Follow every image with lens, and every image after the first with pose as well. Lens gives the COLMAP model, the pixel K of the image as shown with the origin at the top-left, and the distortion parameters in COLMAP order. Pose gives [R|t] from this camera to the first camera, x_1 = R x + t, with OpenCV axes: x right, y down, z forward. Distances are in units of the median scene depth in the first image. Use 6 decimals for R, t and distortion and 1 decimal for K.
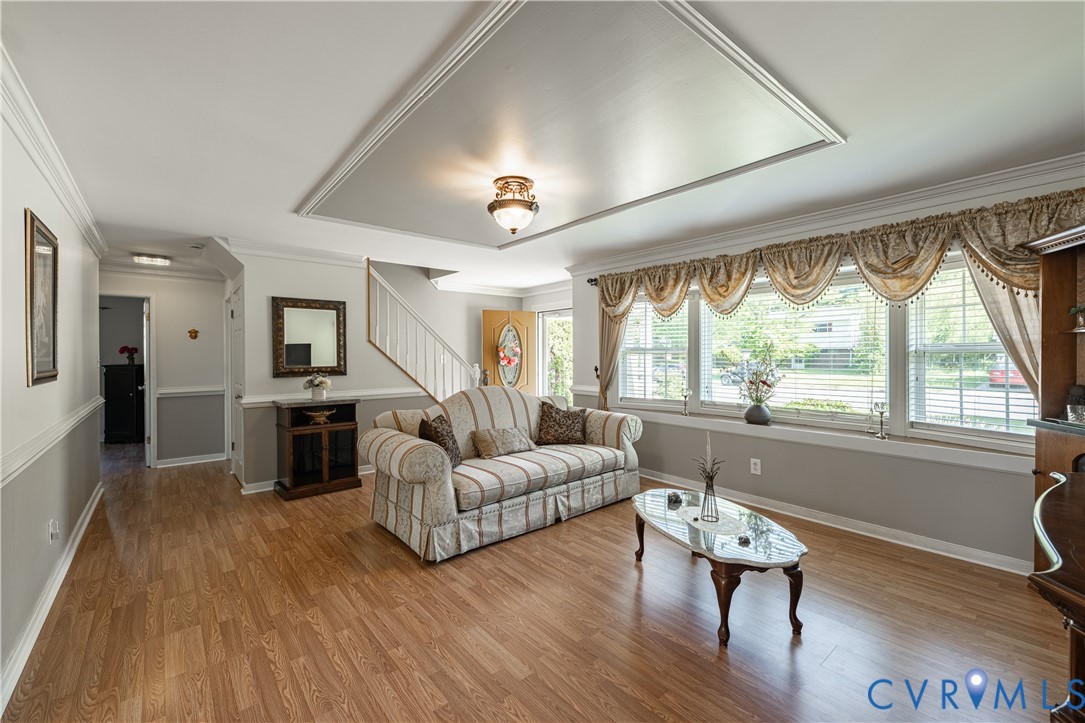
lens RADIAL K [[453.5, 0, 541.6], [0, 453.5, 356.2], [0, 0, 1]] dist [-0.000684, -0.000971]
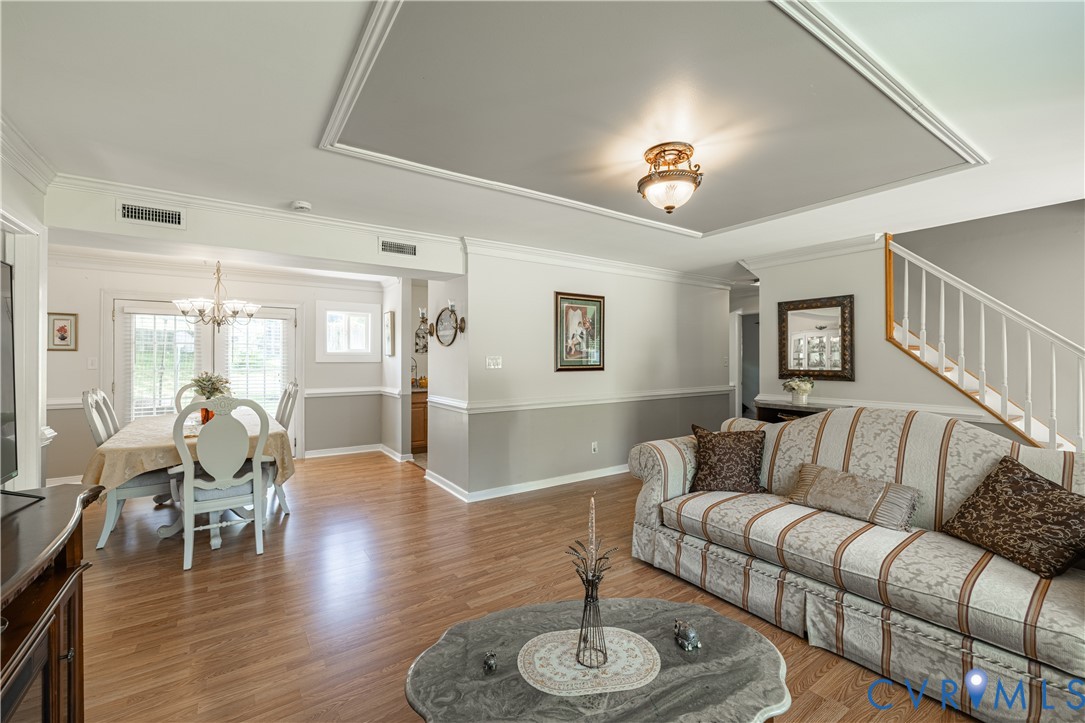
lens RADIAL K [[453.5, 0, 541.6], [0, 453.5, 356.2], [0, 0, 1]] dist [-0.000684, -0.000971]
pose [[-0.097895, -0.000401, -0.995197, 0.587929], [-0.001947, 0.999998, -0.000212, -0.004631], [0.995195, 0.001917, -0.097895, 0.631447]]
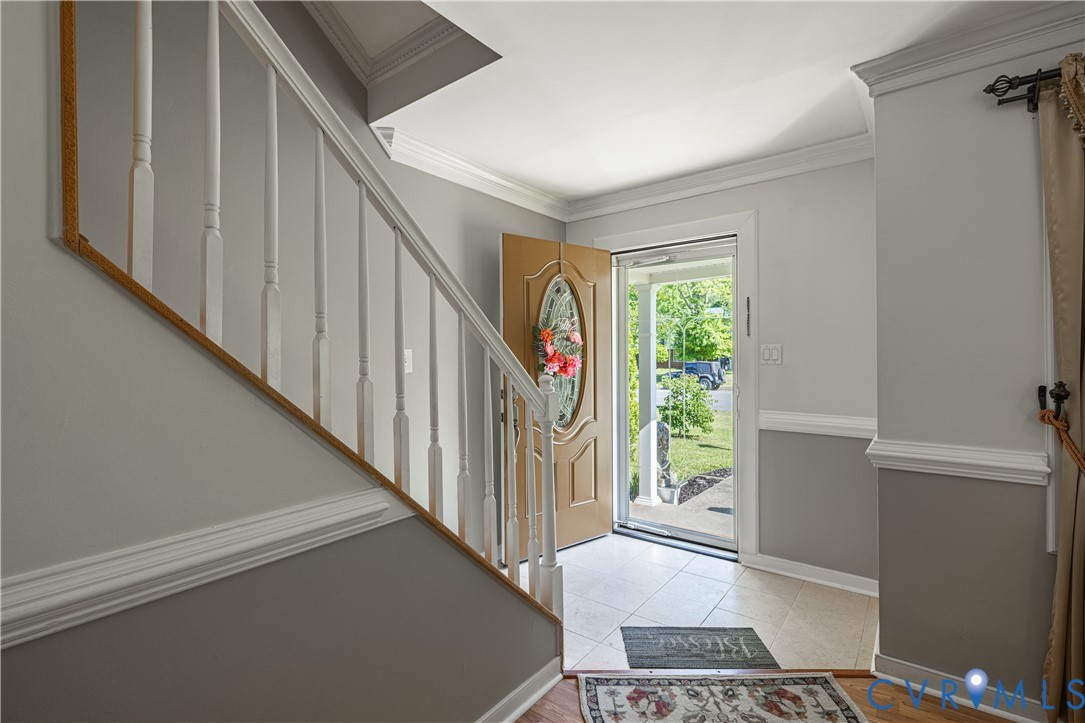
lens RADIAL K [[496.1, 0, 542.5], [0, 496.1, 361.5], [0, 0, 1]] dist [-0.000566, -0.000091]
pose [[0.976756, -0.005193, 0.214289, -0.343375], [0.003009, 0.999940, 0.010518, 0.005796], [-0.214331, -0.009629, 0.976714, 1.050961]]
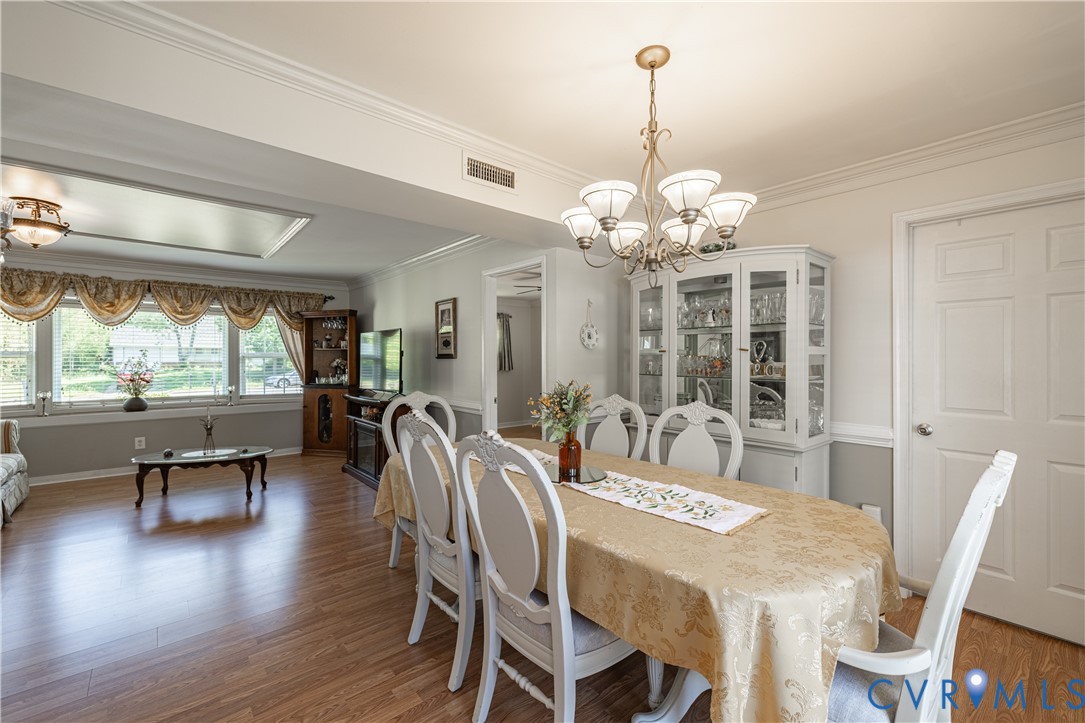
lens RADIAL K [[453.5, 0, 541.6], [0, 453.5, 356.2], [0, 0, 1]] dist [-0.000684, -0.000971]
pose [[-0.012294, 0.007723, 0.999895, -0.897146], [0.006736, 0.999948, -0.007641, 0.007785], [-0.999902, 0.006641, -0.012346, -0.163710]]
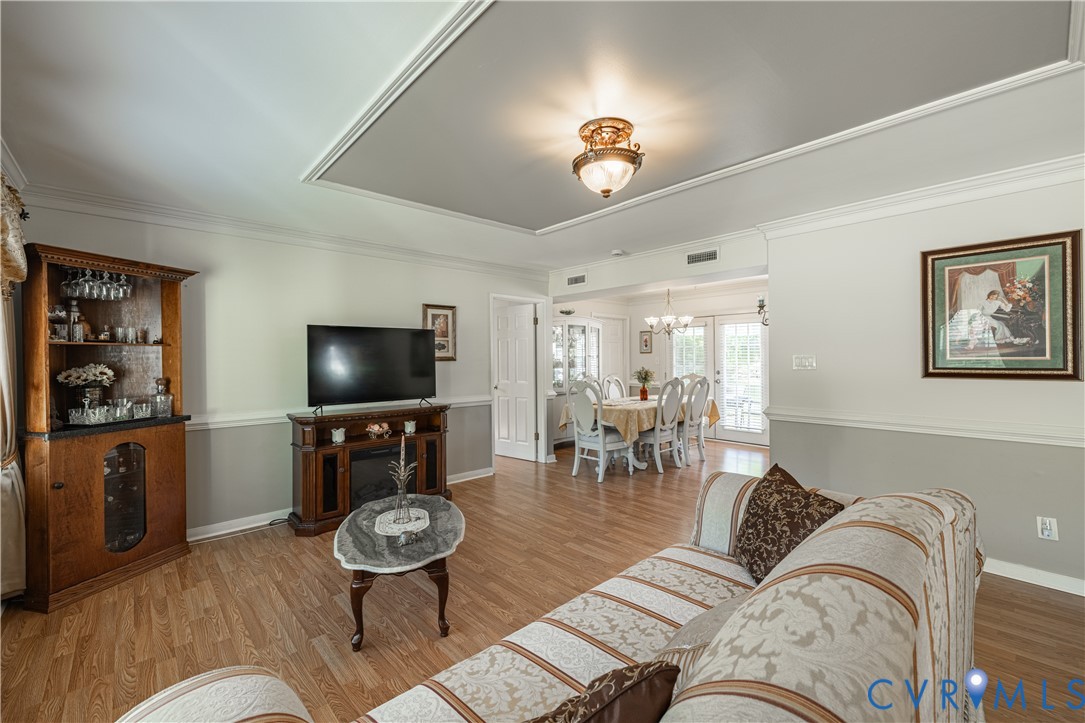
lens RADIAL K [[453.5, 0, 541.6], [0, 453.5, 356.2], [0, 0, 1]] dist [-0.000684, -0.000971]
pose [[-0.999302, 0.011032, -0.035682, 0.055851], [0.011065, 0.999939, -0.000745, -0.006623], [0.035672, -0.001139, -0.999363, 1.296164]]
